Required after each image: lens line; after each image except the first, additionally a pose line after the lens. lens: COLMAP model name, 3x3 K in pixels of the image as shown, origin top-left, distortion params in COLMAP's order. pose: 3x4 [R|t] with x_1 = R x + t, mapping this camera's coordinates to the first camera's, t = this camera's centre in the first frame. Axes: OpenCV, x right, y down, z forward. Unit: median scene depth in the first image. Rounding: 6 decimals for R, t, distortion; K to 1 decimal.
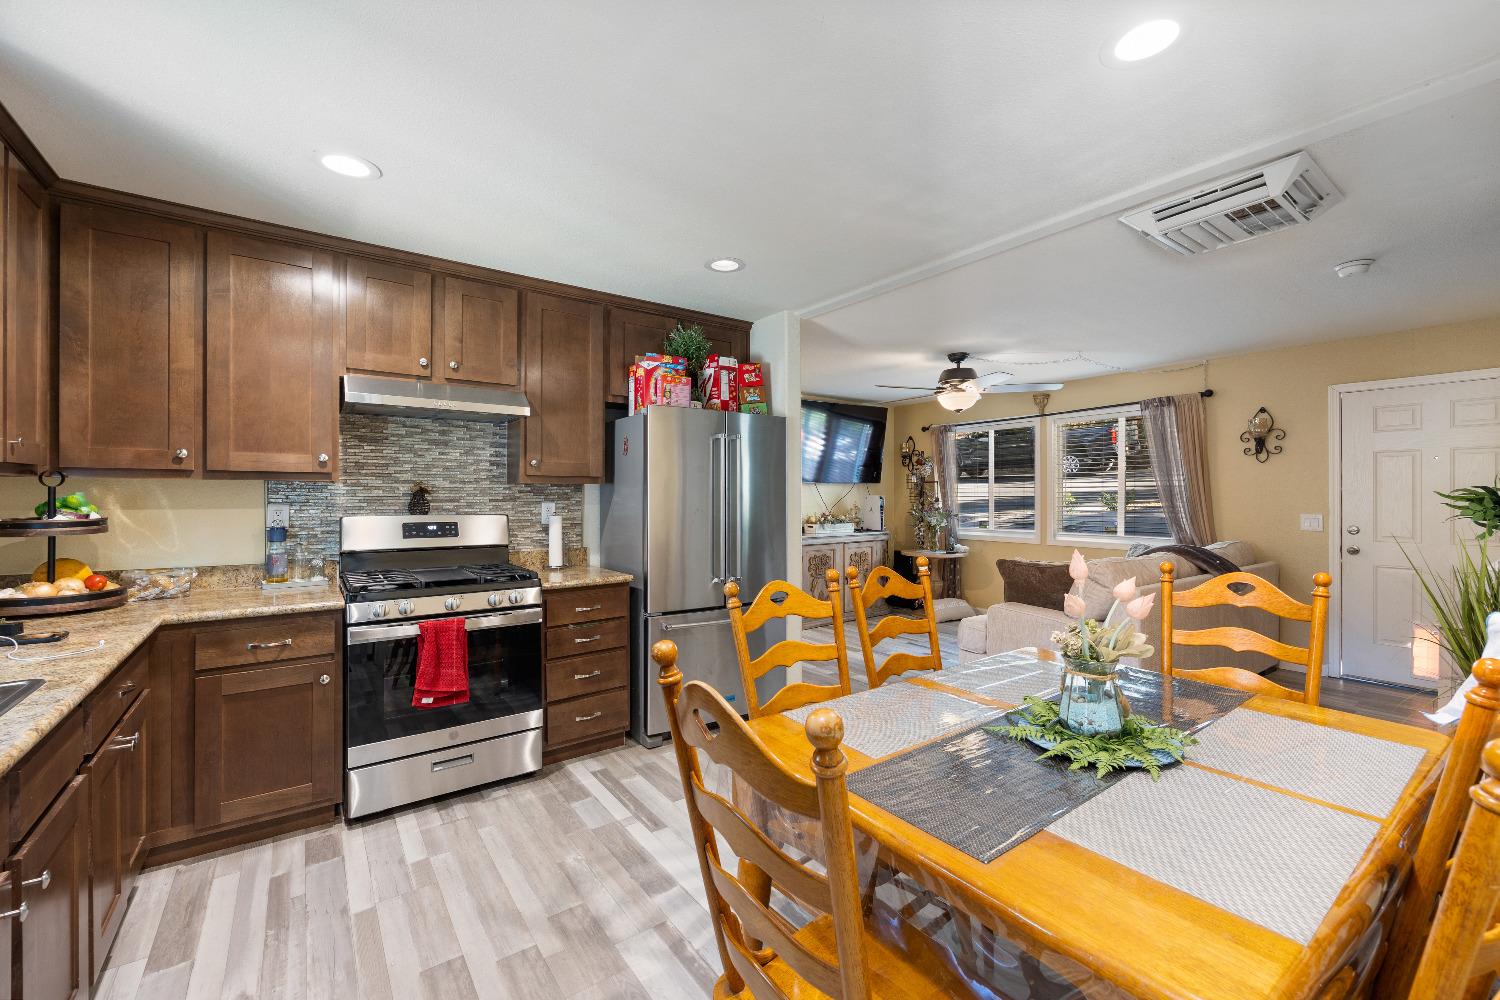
lens RADIAL K [[620.5, 0, 742.0], [0, 620.5, 504.6], [0, 0, 1]] dist [-0.002490, -0.000468]
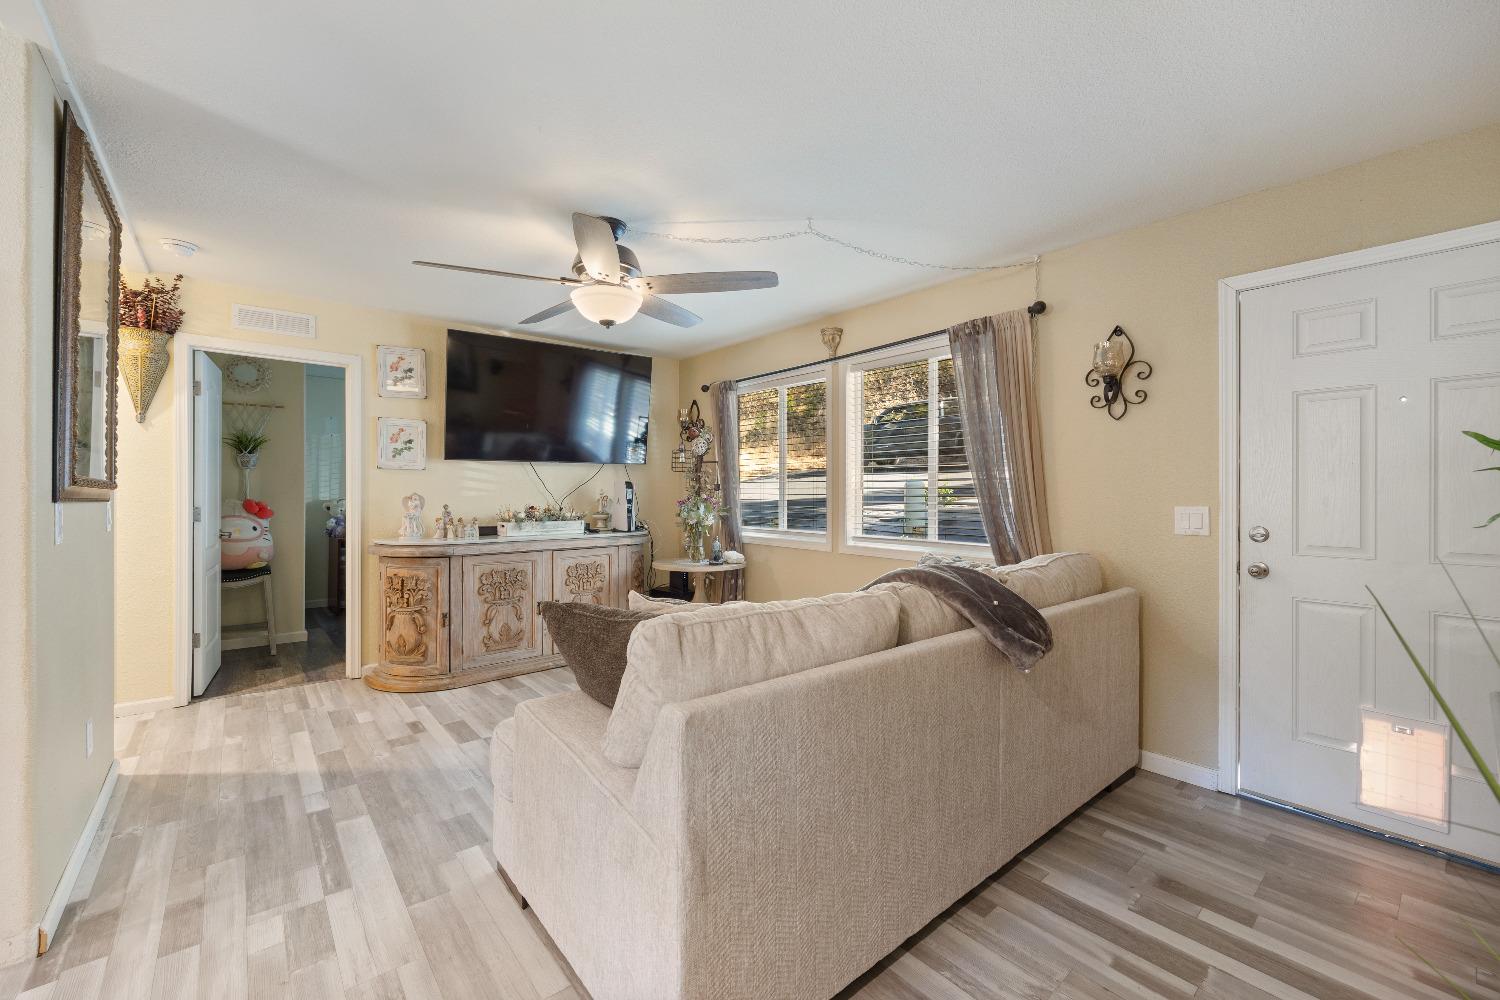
lens RADIAL K [[620.3, 0, 750.0], [0, 620.3, 500.0], [0, 0, 1]] dist [0.000125, 0.000055]
pose [[0.997281, 0.000684, 0.073691, 0.449095], [-0.000815, 0.999998, 0.001744, 0.008518], [-0.073689, -0.001800, 0.997280, 0.436791]]
